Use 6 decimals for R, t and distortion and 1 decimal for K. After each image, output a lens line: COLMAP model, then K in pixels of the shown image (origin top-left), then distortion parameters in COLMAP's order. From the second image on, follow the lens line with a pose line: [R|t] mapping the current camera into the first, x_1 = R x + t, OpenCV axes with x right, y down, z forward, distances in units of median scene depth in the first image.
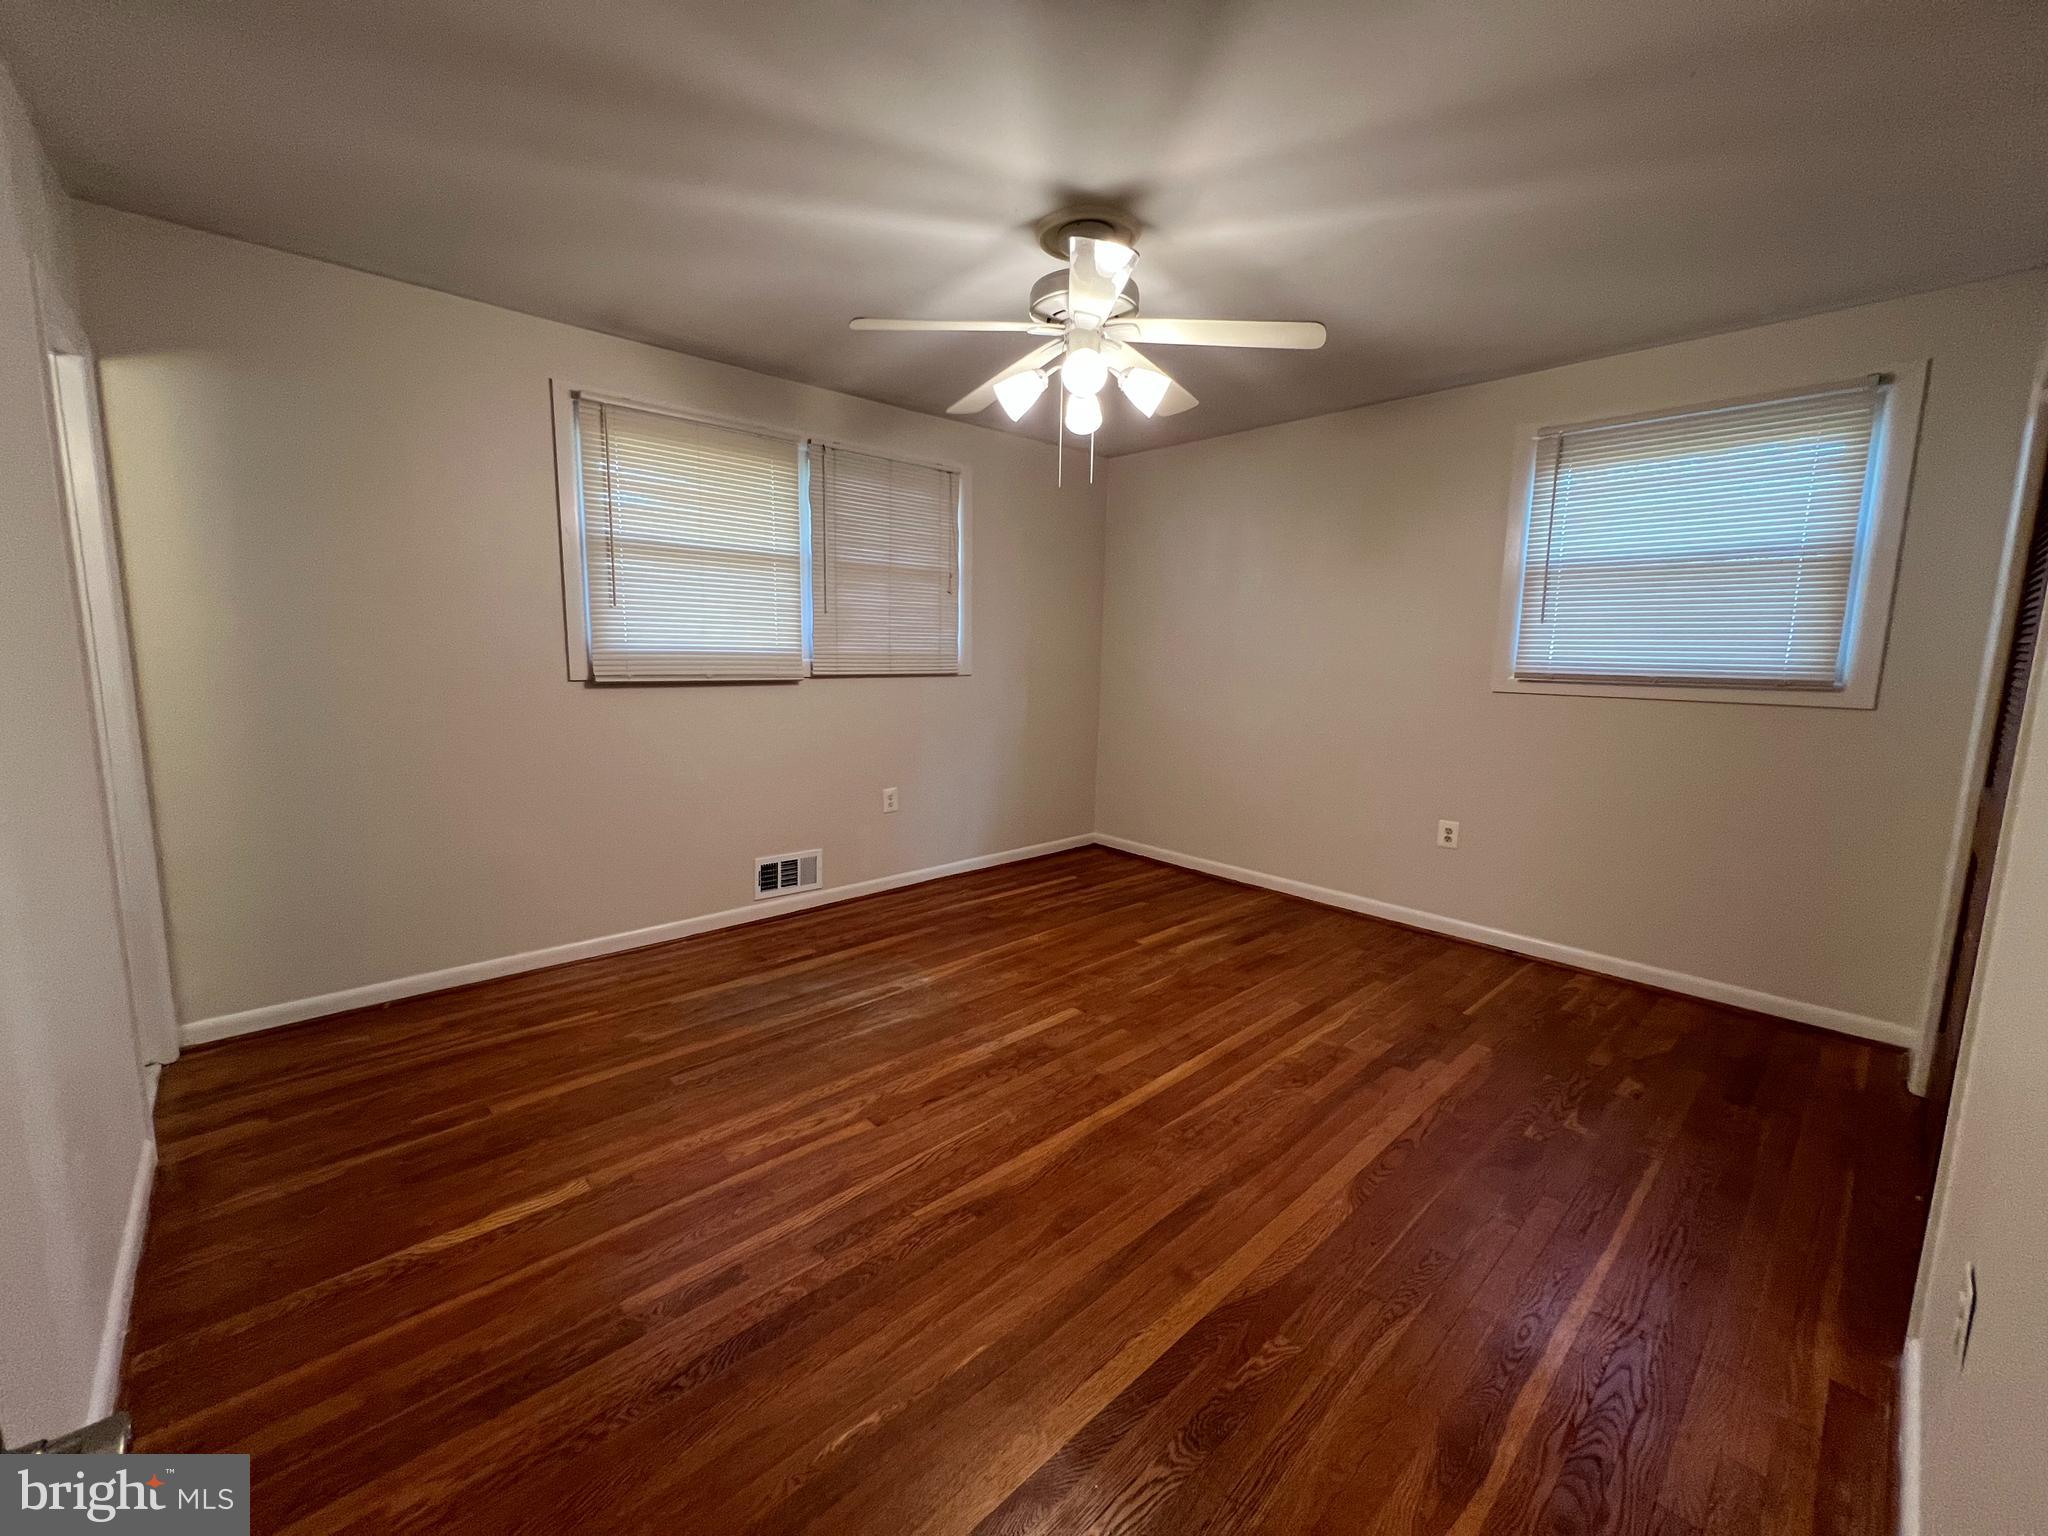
lens RADIAL K [[814.1, 0, 1012.6], [0, 814.1, 766.9], [0, 0, 1]] dist [-0.003428, 0.001435]
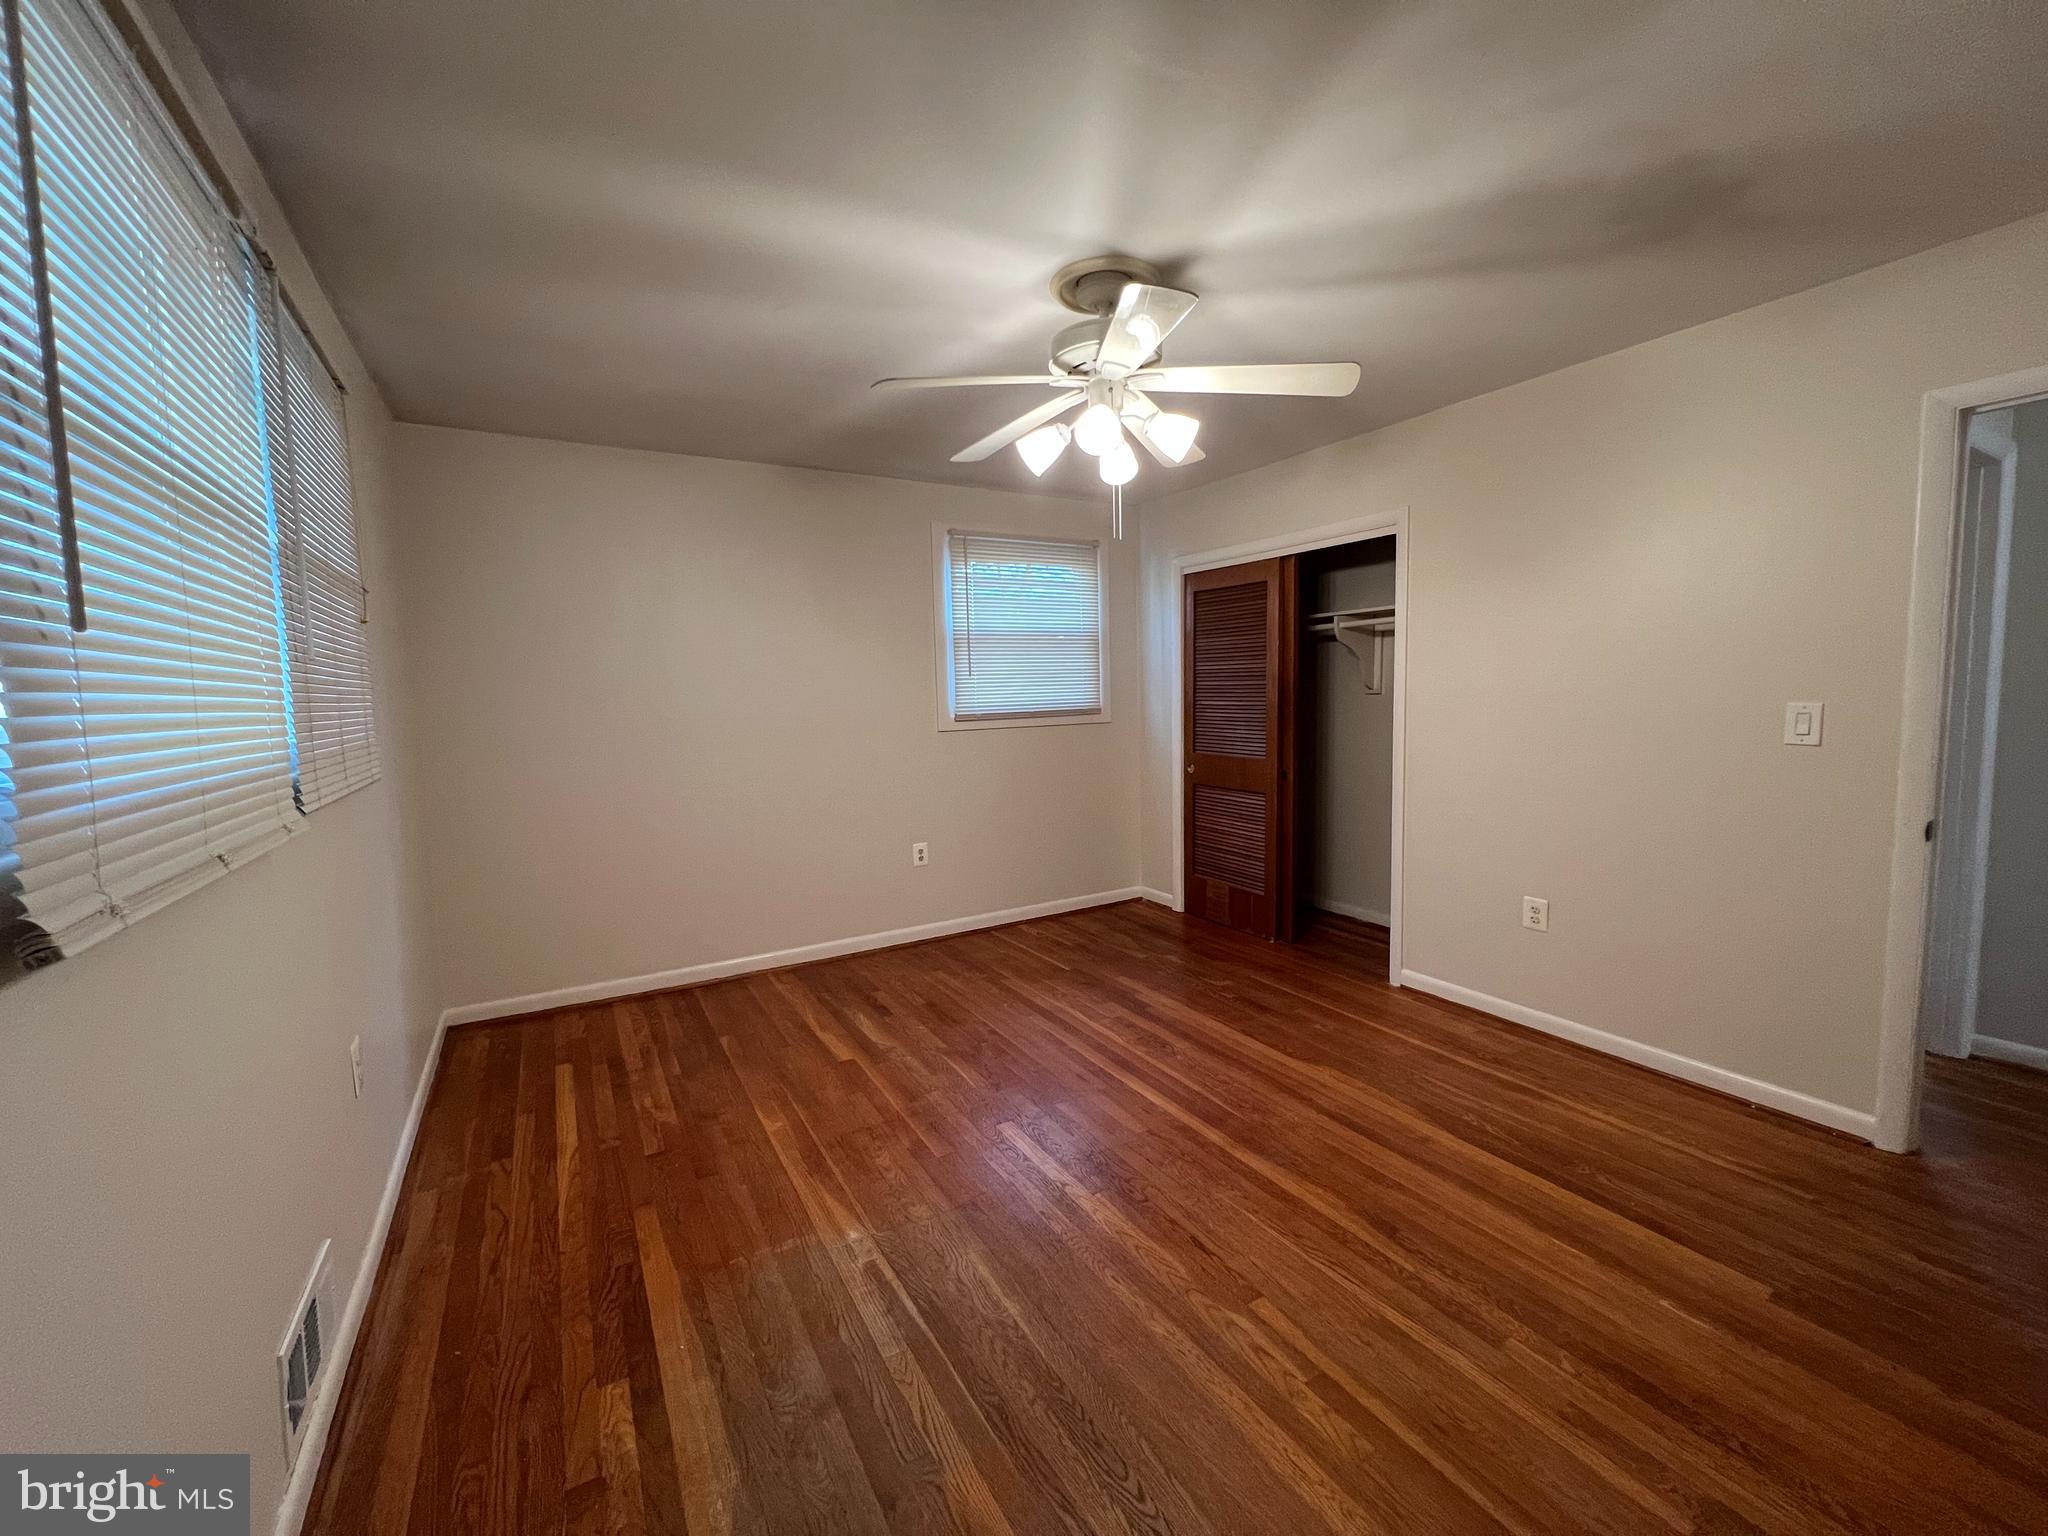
lens RADIAL K [[814.1, 0, 1024.1], [0, 814.1, 765.7], [0, 0, 1]] dist [-0.003428, 0.001435]
pose [[0.210721, -0.113055, 0.970987, -0.647848], [0.173329, 0.981872, 0.076707, -0.124813], [-0.962057, 0.152136, 0.226497, 0.660094]]
